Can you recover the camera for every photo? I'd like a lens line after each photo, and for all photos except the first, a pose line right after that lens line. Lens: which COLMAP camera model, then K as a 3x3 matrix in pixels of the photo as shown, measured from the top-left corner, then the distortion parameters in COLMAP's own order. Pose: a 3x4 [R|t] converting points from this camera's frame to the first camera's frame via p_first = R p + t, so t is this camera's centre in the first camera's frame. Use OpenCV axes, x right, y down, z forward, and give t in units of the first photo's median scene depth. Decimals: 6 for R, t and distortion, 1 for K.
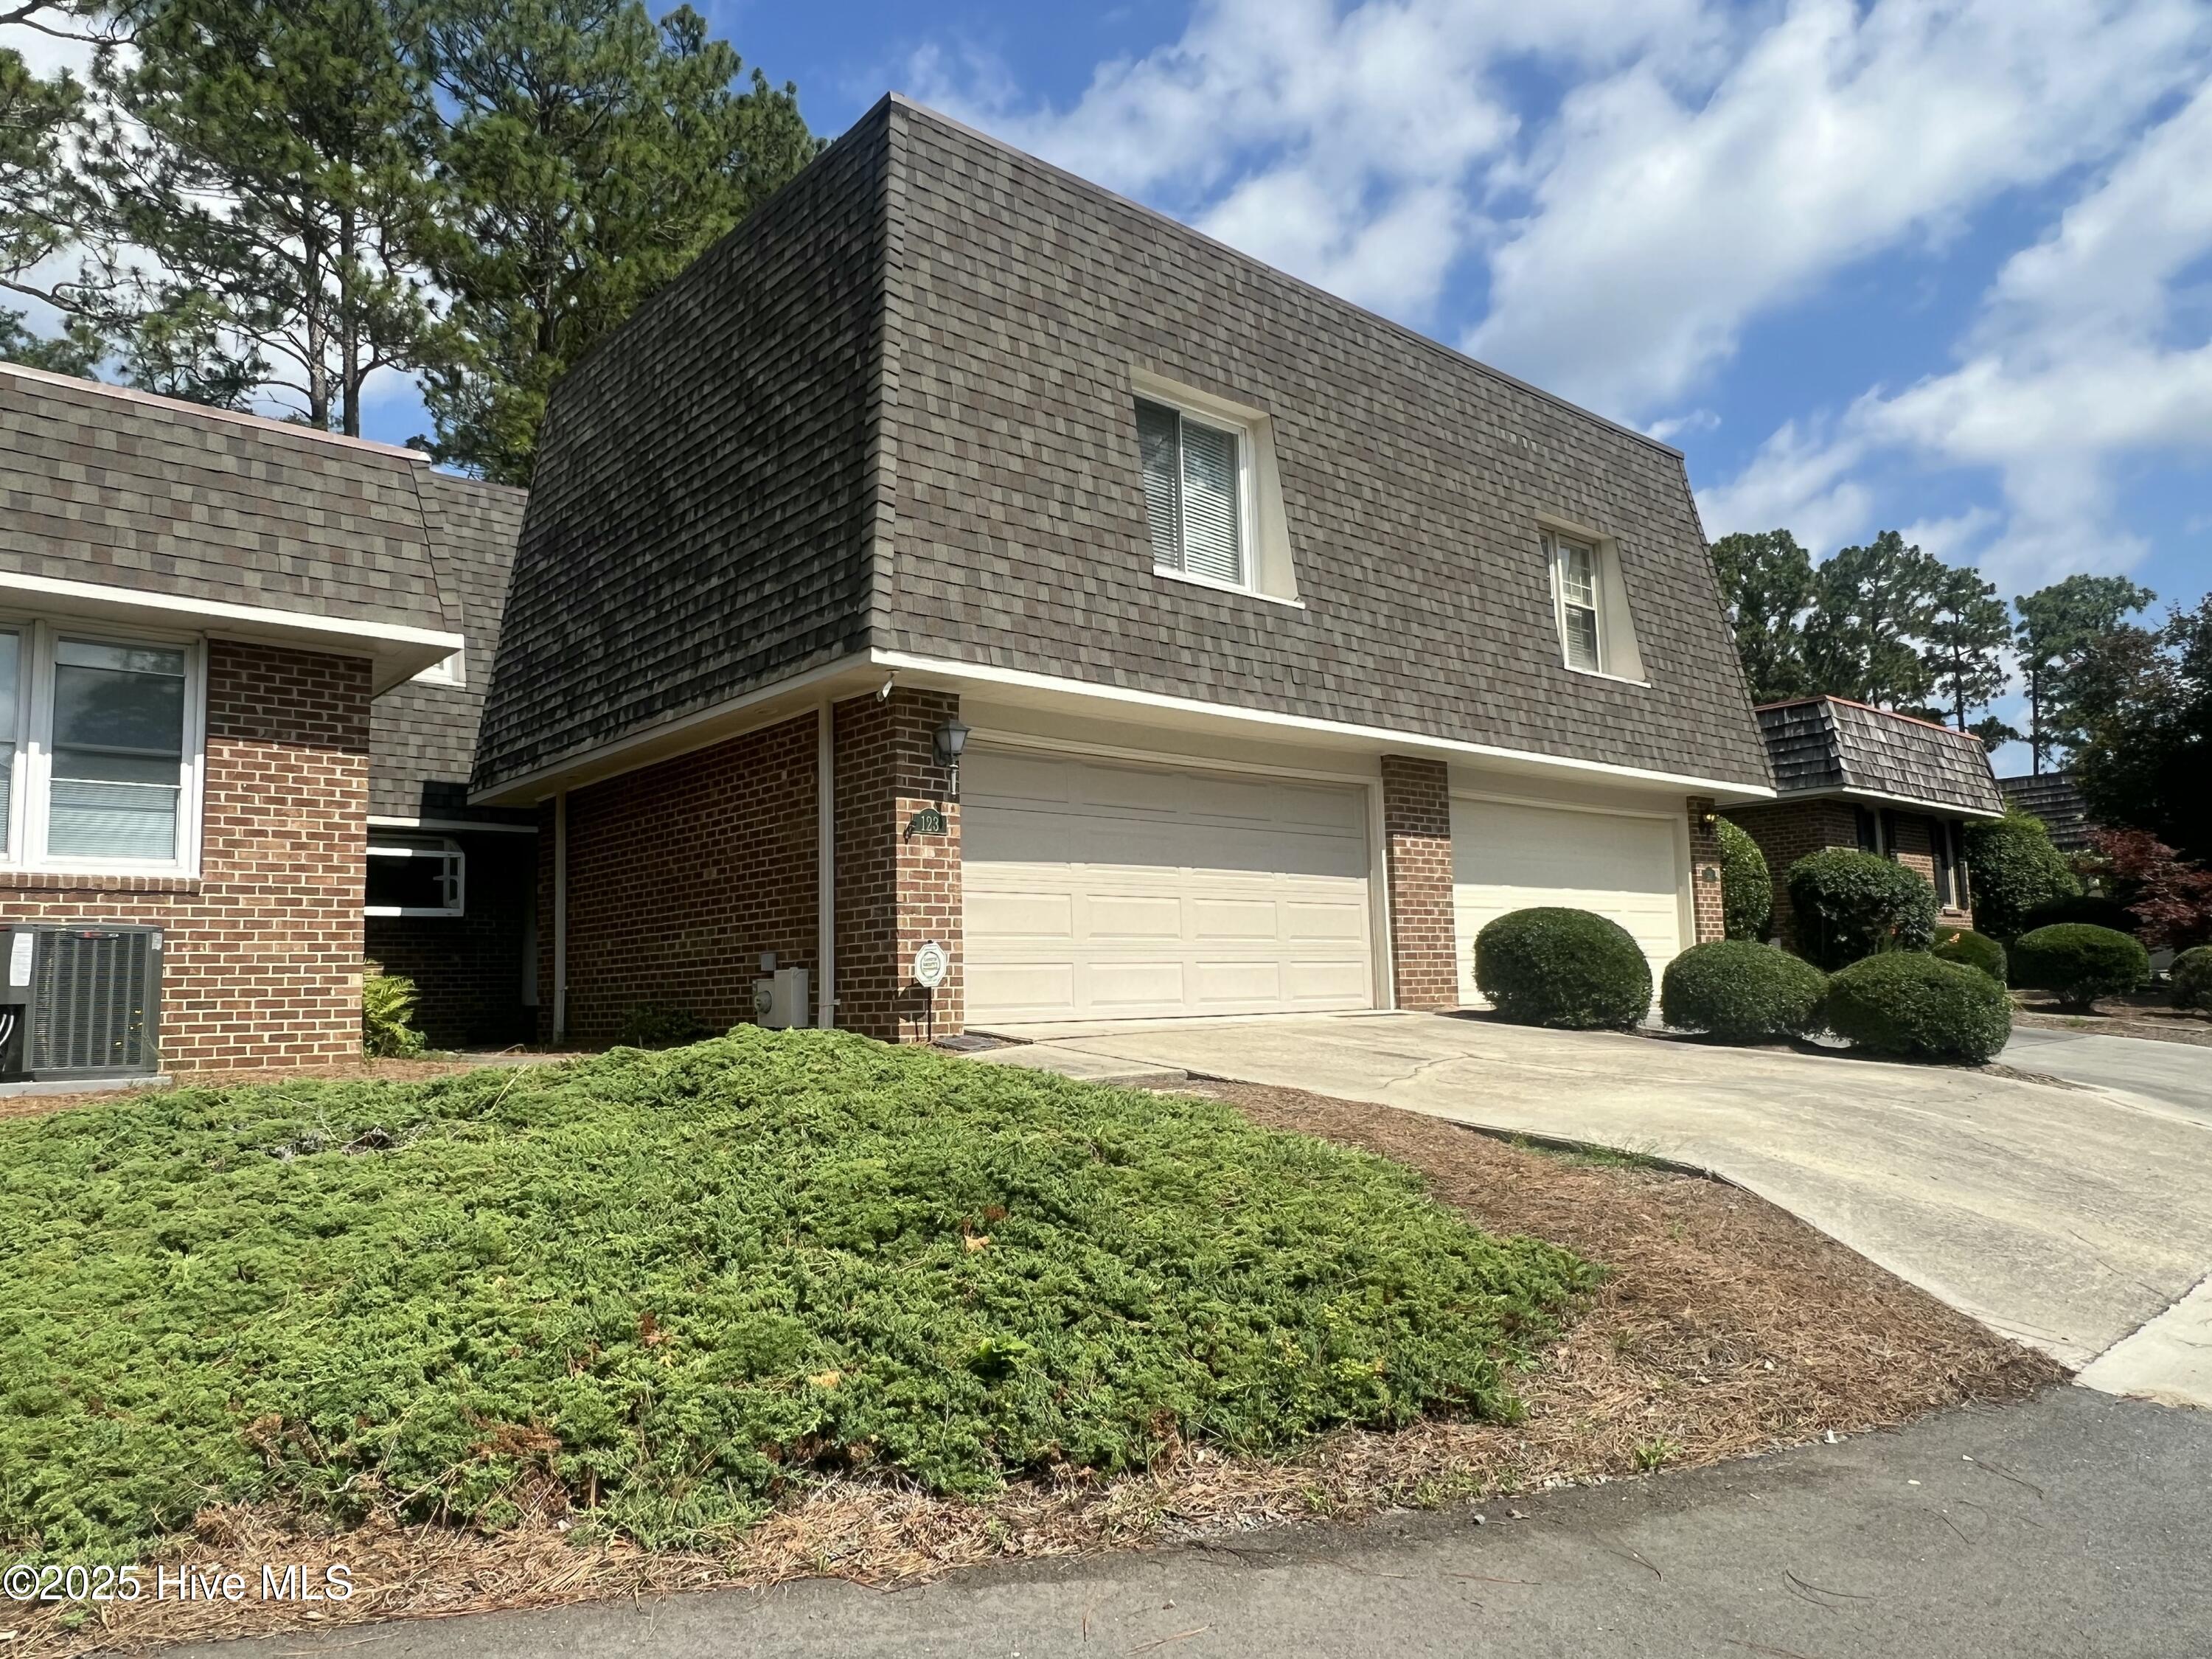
lens RADIAL K [[1460.6, 0, 1084.8], [0, 1460.6, 844.0], [0, 0, 1]] dist [-0.004202, 0.000846]
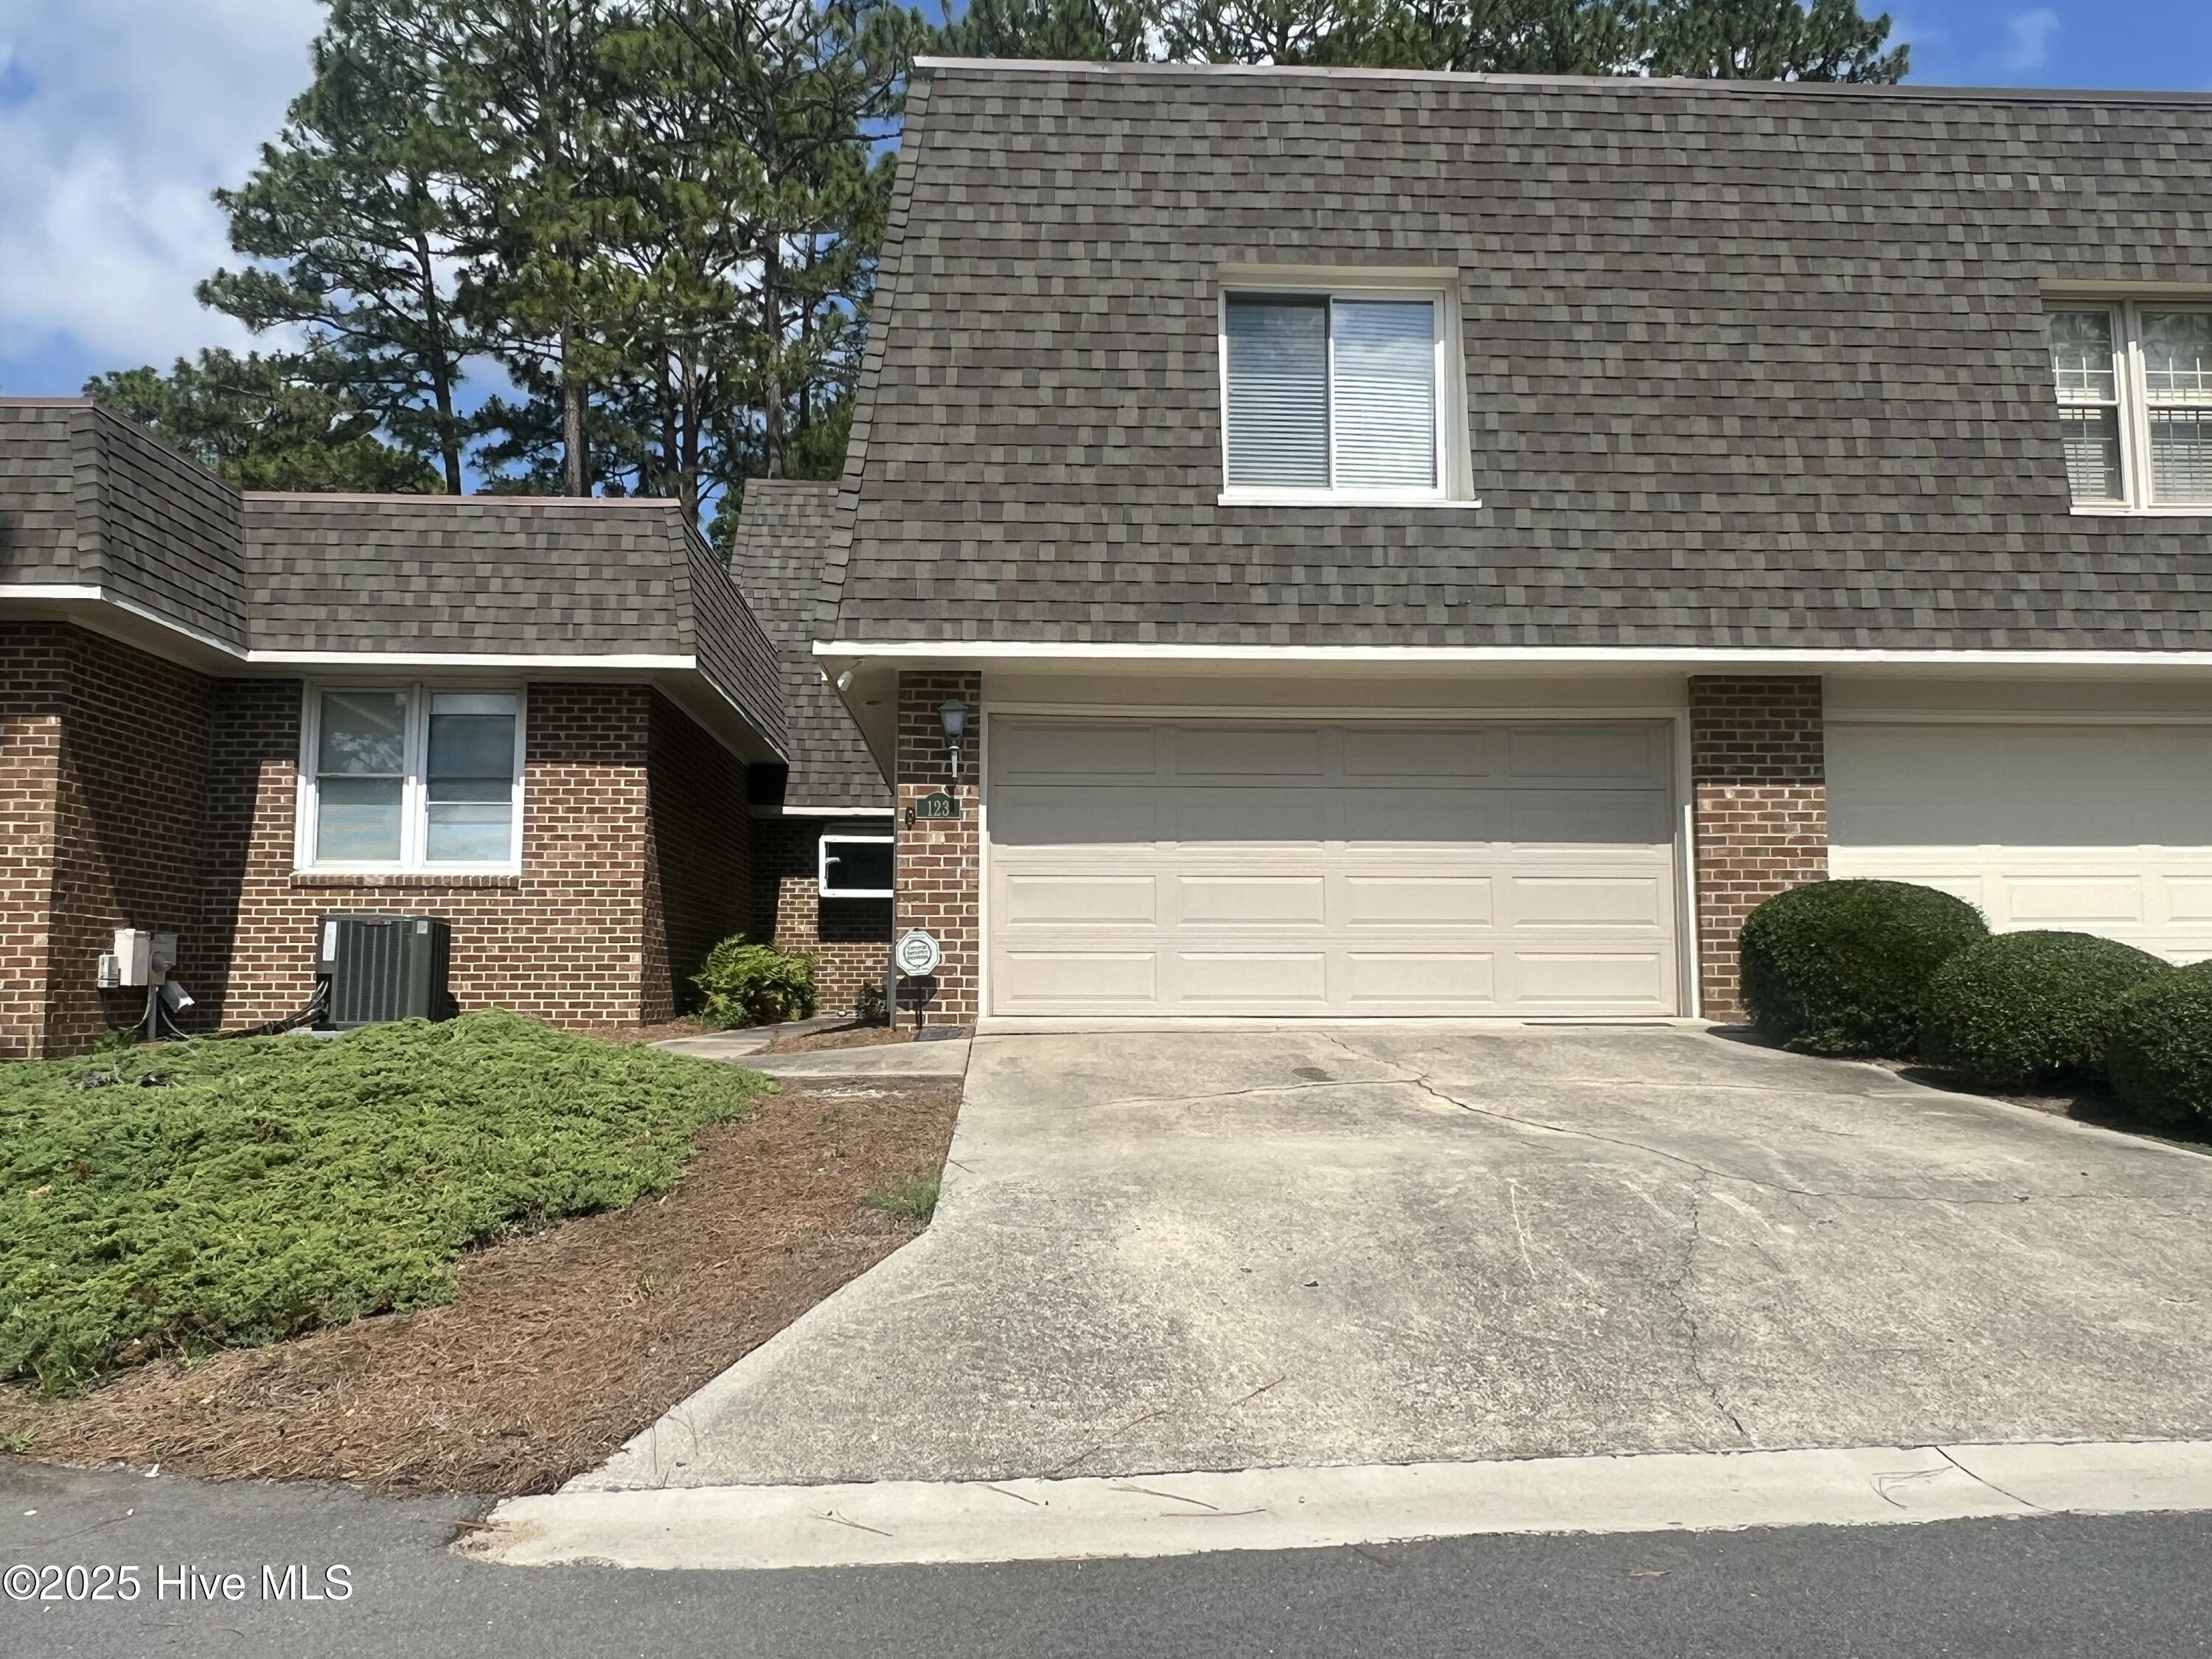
lens RADIAL K [[1617.8, 0, 1080.6], [0, 1617.8, 843.2], [0, 0, 1]] dist [-0.001151, -0.005550]
pose [[0.784450, -0.027742, -0.619571, 0.570016], [0.043686, 0.998989, 0.010580, 0.001944], [0.618651, -0.035366, 0.784869, 0.188961]]
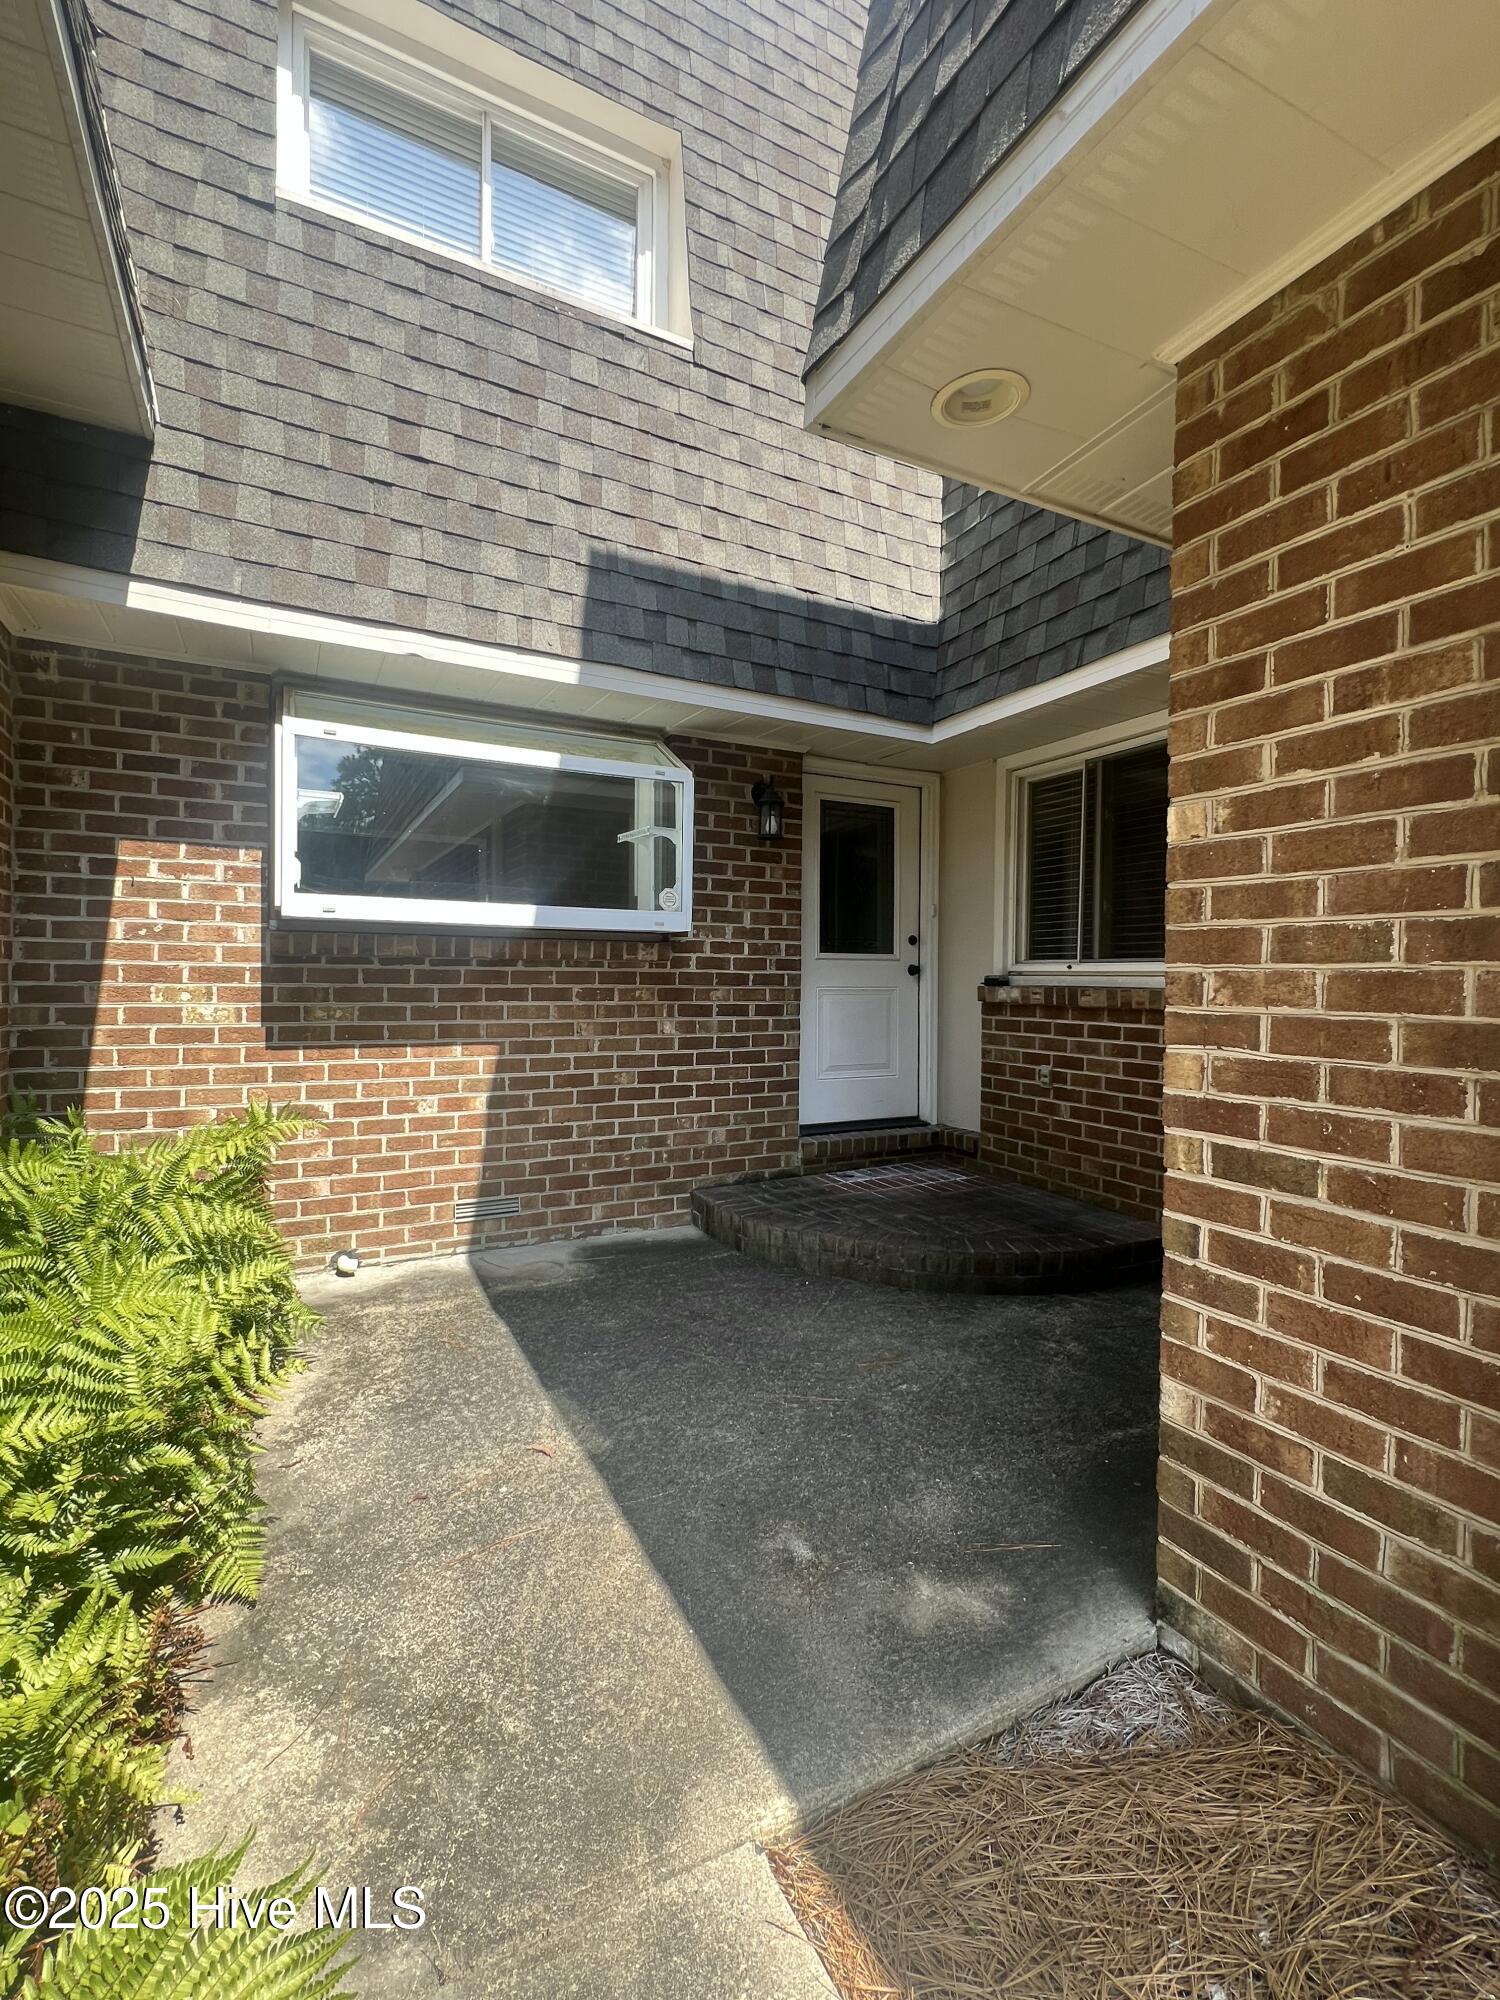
lens RADIAL K [[895.6, 0, 748.0], [0, 895.6, 983.3], [0, 0, 1]] dist [-0.003969, 0.000716]
pose [[0.971920, 0.045134, -0.230942, -0.527942], [-0.016350, 0.992014, 0.125065, 0.048968], [0.234742, -0.117778, 0.964896, 1.144091]]
